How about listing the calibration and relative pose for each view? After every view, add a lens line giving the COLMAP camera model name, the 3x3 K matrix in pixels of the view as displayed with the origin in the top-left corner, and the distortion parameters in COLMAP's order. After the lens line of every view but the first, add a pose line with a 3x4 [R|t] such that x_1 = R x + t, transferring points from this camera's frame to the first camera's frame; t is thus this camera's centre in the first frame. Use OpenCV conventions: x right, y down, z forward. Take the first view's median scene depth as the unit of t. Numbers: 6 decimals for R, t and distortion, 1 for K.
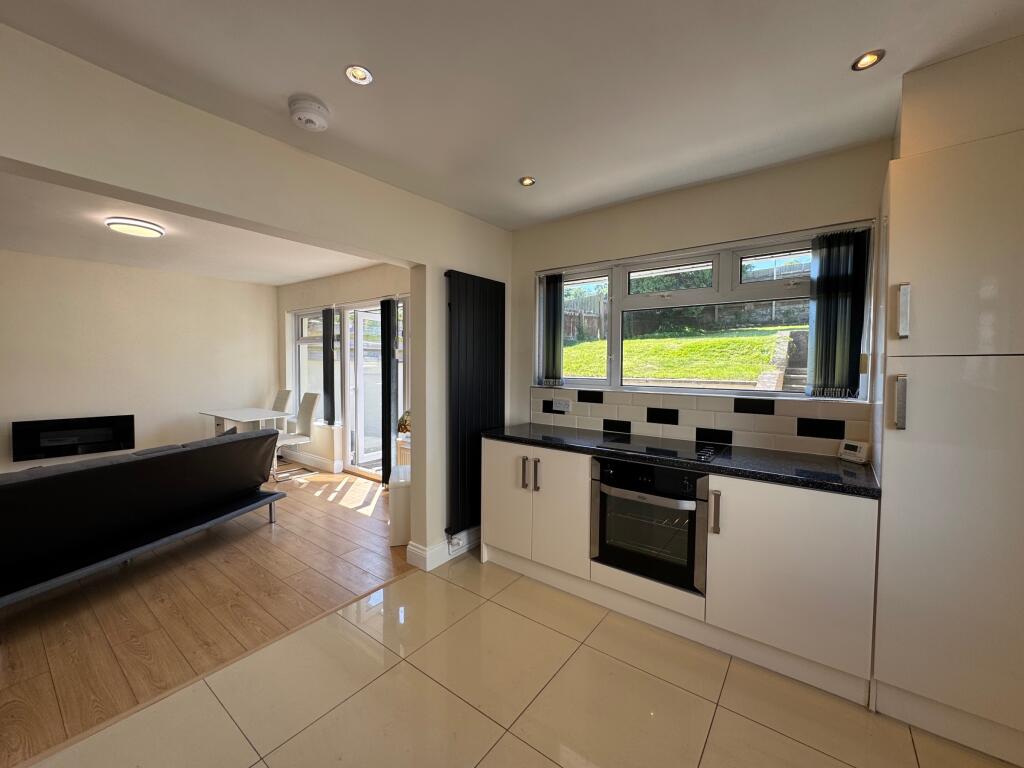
lens RADIAL K [[409.2, 0, 512.1], [0, 409.2, 382.3], [0, 0, 1]] dist [-0.004786, 0.000208]
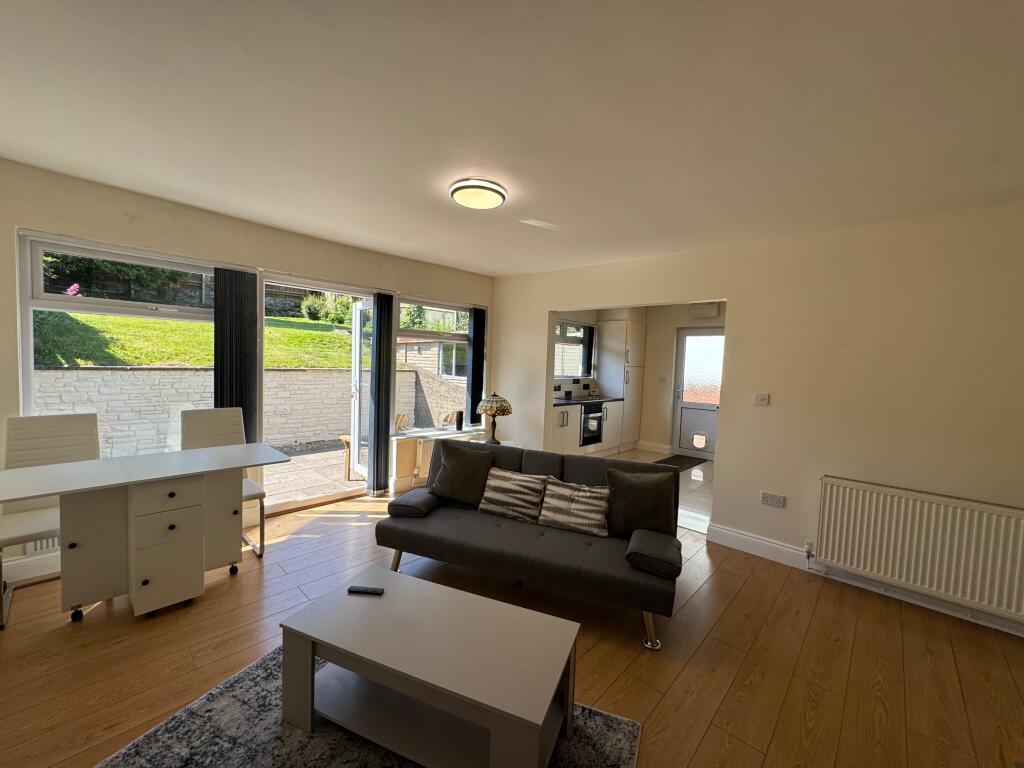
lens RADIAL K [[409.2, 0, 512.1], [0, 409.2, 382.3], [0, 0, 1]] dist [-0.004786, 0.000208]
pose [[0.102567, -0.054790, 0.993216, -2.069919], [0.004087, 0.998497, 0.054659, -0.083477], [-0.994718, -0.001547, 0.102637, 1.045191]]
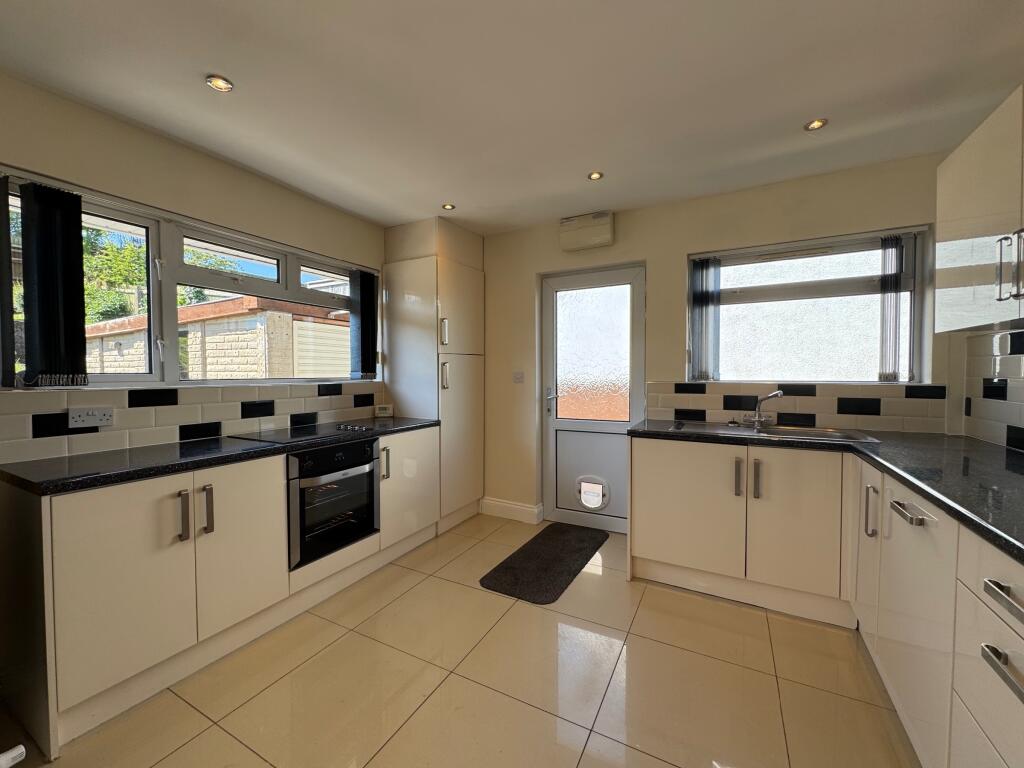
lens RADIAL K [[409.2, 0, 512.1], [0, 409.2, 382.3], [0, 0, 1]] dist [-0.004786, 0.000208]
pose [[-0.157896, -0.032825, 0.986910, -0.673507], [0.043120, 0.998265, 0.040102, 0.008608], [-0.986514, 0.048888, -0.156207, 0.581854]]
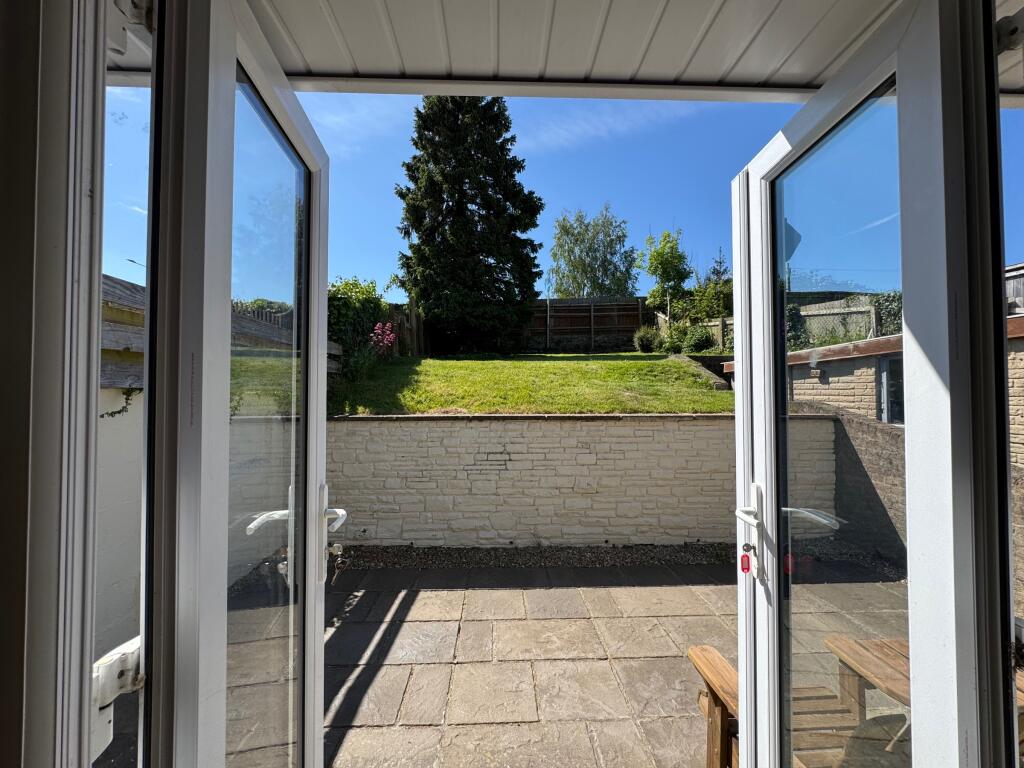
lens RADIAL K [[409.2, 0, 512.1], [0, 409.2, 382.3], [0, 0, 1]] dist [-0.004786, 0.000208]
pose [[0.772879, 0.007460, 0.634510, -0.779773], [0.030800, 0.998311, -0.049253, -0.094902], [-0.633806, 0.057610, 0.771344, 1.759064]]
